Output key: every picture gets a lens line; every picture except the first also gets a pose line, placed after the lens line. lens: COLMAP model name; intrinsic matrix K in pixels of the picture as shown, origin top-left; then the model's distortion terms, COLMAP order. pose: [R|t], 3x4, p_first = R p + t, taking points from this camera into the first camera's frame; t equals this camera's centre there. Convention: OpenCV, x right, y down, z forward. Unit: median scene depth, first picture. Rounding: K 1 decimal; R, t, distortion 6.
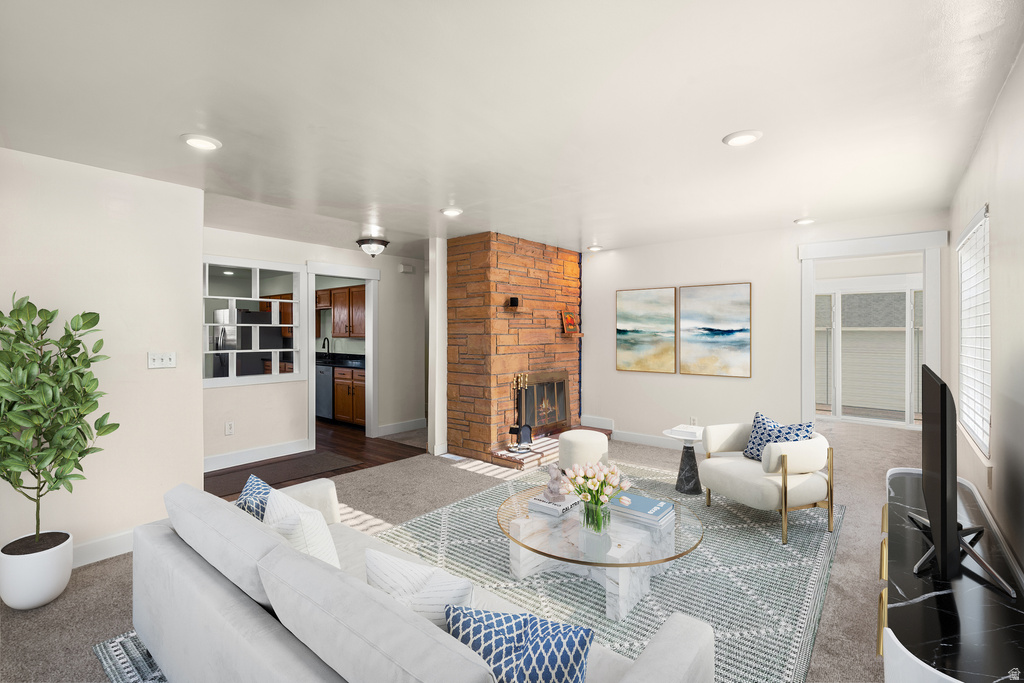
lens RADIAL K [[468.2, 0, 511.1], [0, 468.2, 335.9], [0, 0, 1]] dist [-0.001339, -0.000021]
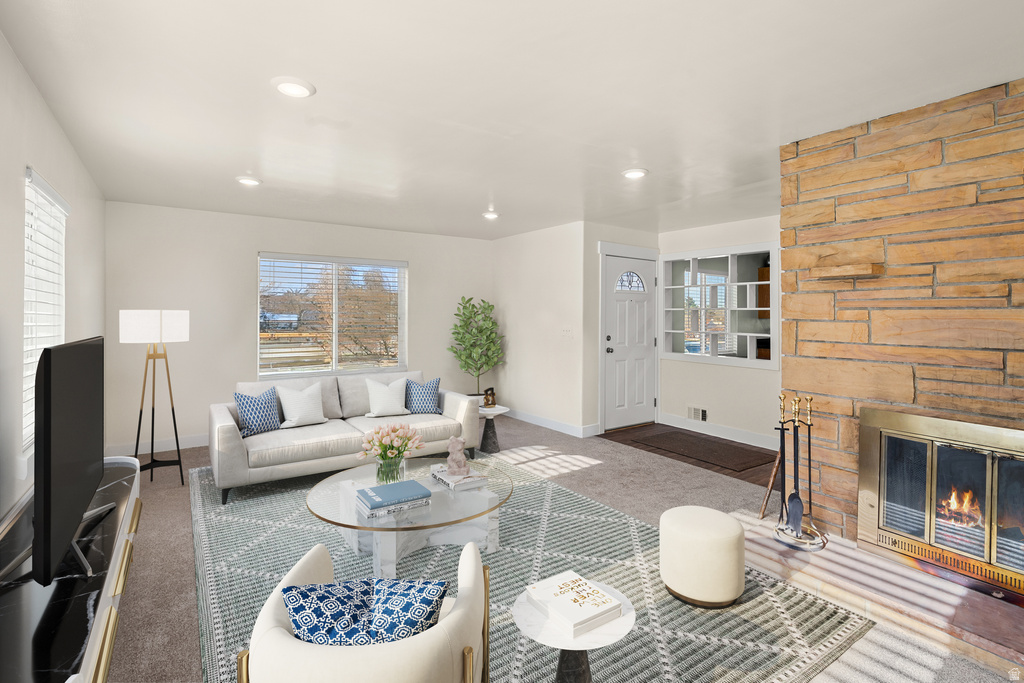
lens RADIAL K [[468.2, 0, 503.3], [0, 468.2, 316.8], [0, 0, 1]] dist [-0.001339, -0.000021]
pose [[-0.283417, 0.002558, -0.958993, 1.208648], [-0.012425, 0.999903, 0.006339, -0.013424], [0.958916, 0.013713, -0.283357, 1.604064]]
